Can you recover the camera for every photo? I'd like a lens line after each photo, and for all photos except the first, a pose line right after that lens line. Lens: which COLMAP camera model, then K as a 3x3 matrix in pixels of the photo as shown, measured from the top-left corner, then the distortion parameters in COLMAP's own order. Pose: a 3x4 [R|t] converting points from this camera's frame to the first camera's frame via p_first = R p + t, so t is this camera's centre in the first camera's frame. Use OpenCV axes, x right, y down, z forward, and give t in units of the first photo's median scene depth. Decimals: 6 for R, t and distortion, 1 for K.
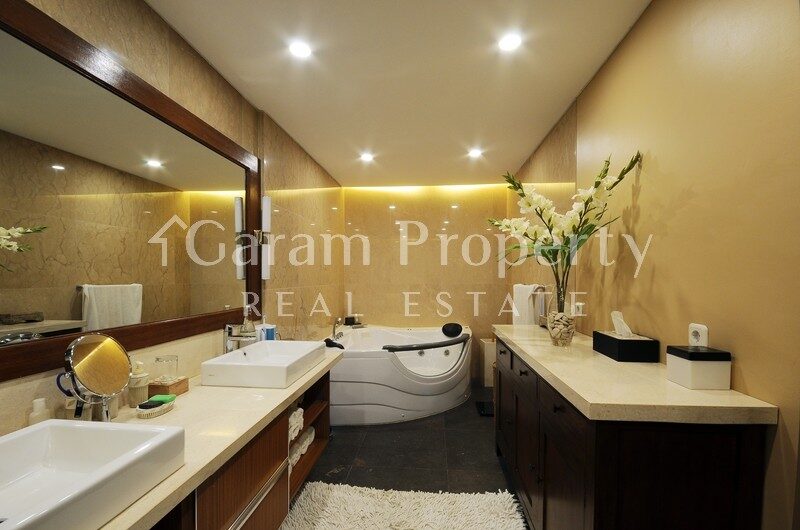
lens RADIAL K [[362.8, 0, 396.4], [0, 362.8, 273.1], [0, 0, 1]] dist [-0.005580, 0.000105]
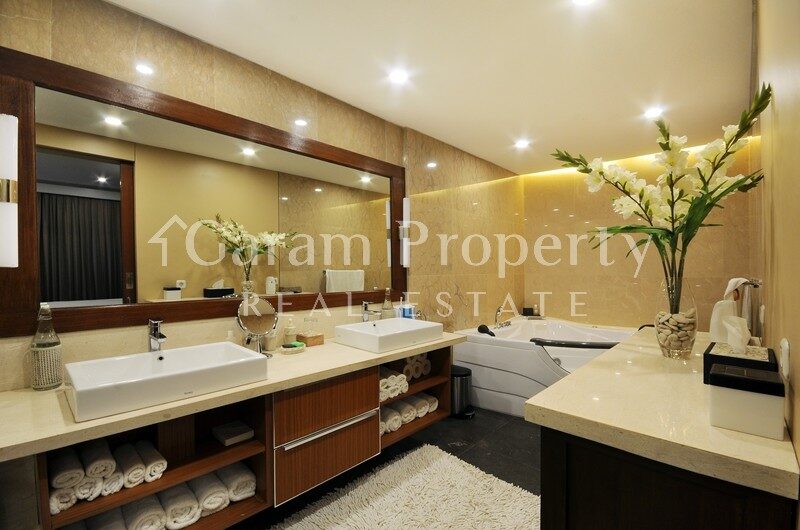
lens RADIAL K [[362.8, 0, 397.5], [0, 362.8, 263.6], [0, 0, 1]] dist [-0.005580, 0.000105]
pose [[0.794743, 0.005217, -0.606924, 0.360535], [-0.003345, 0.999986, 0.004216, 0.000136], [0.606937, -0.001320, 0.794749, 0.027369]]
